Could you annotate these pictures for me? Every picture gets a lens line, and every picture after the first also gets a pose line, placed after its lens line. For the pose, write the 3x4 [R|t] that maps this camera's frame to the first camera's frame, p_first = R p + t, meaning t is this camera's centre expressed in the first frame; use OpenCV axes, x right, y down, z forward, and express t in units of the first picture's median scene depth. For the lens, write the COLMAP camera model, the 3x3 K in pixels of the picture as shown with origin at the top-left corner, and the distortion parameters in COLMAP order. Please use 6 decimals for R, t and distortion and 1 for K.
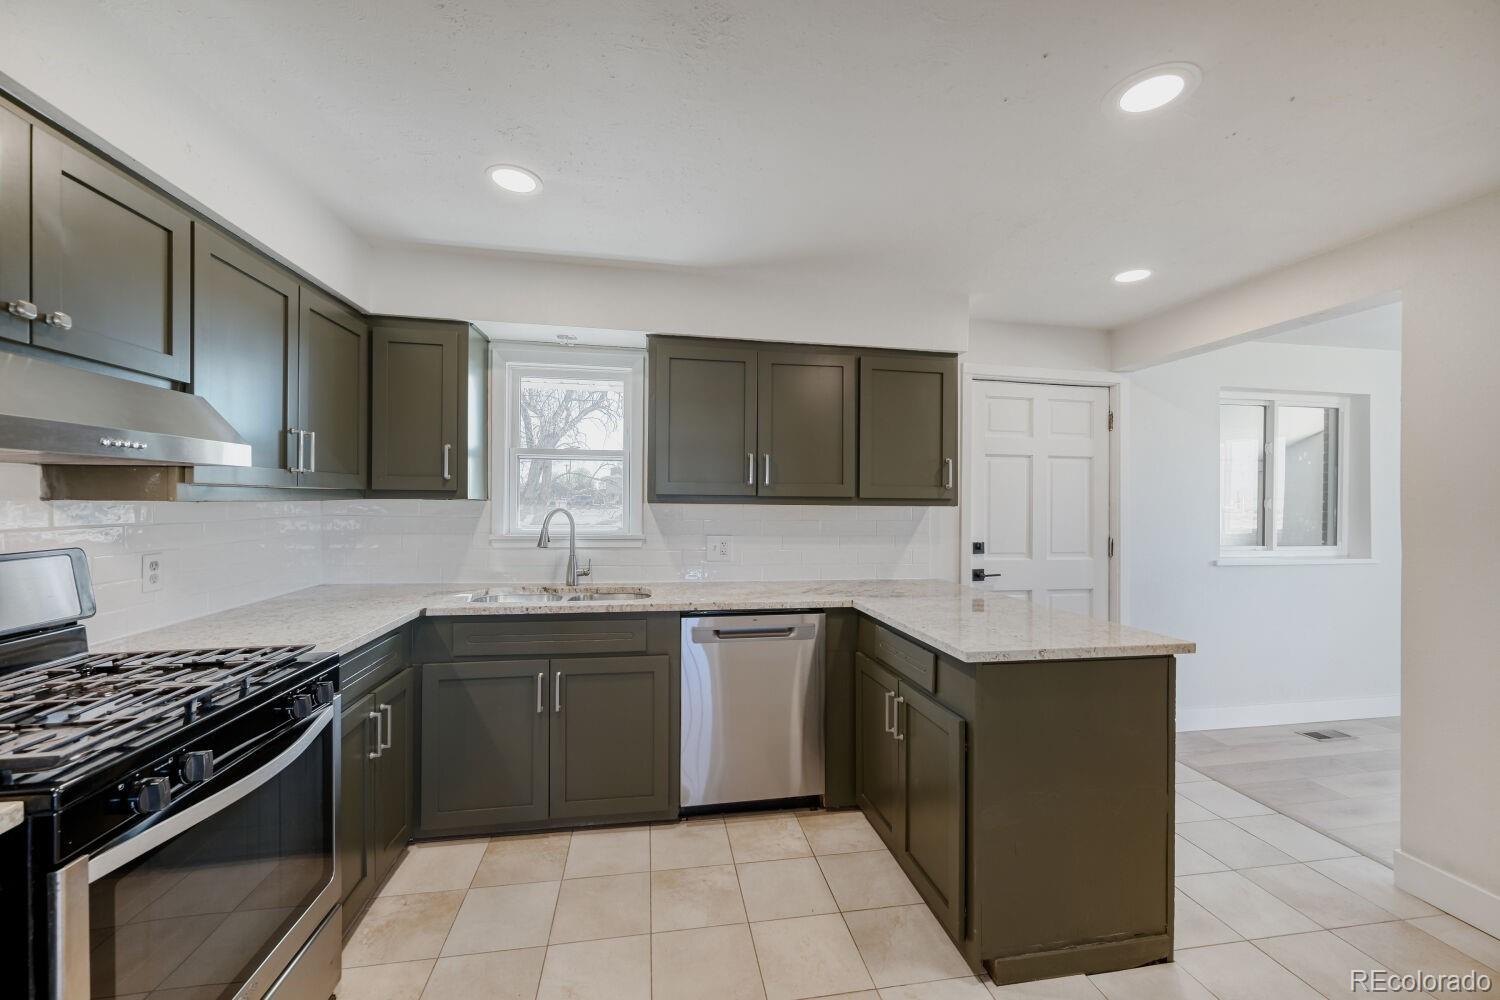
lens RADIAL K [[592.9, 0, 751.6], [0, 592.9, 502.2], [0, 0, 1]] dist [0.001710, 0.000251]
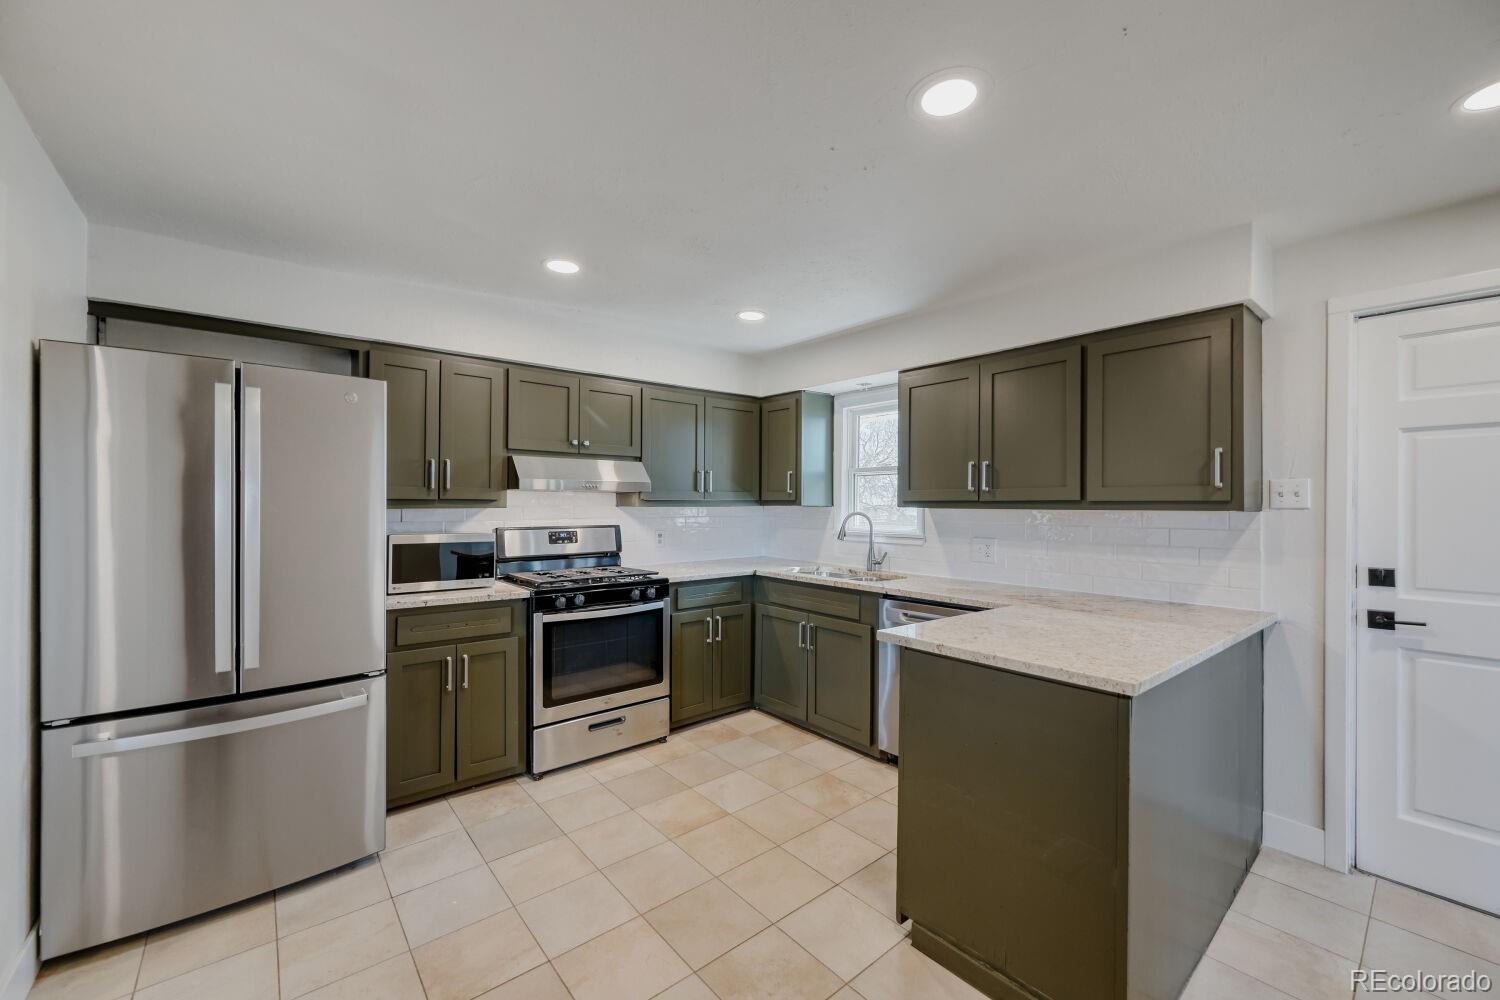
lens RADIAL K [[592.9, 0, 749.2], [0, 592.9, 504.7], [0, 0, 1]] dist [0.001710, 0.000251]
pose [[0.498089, -0.009293, -0.867076, 0.807119], [-0.002286, 0.999925, -0.012031, 0.011331], [0.867123, 0.007975, 0.498030, 0.125583]]
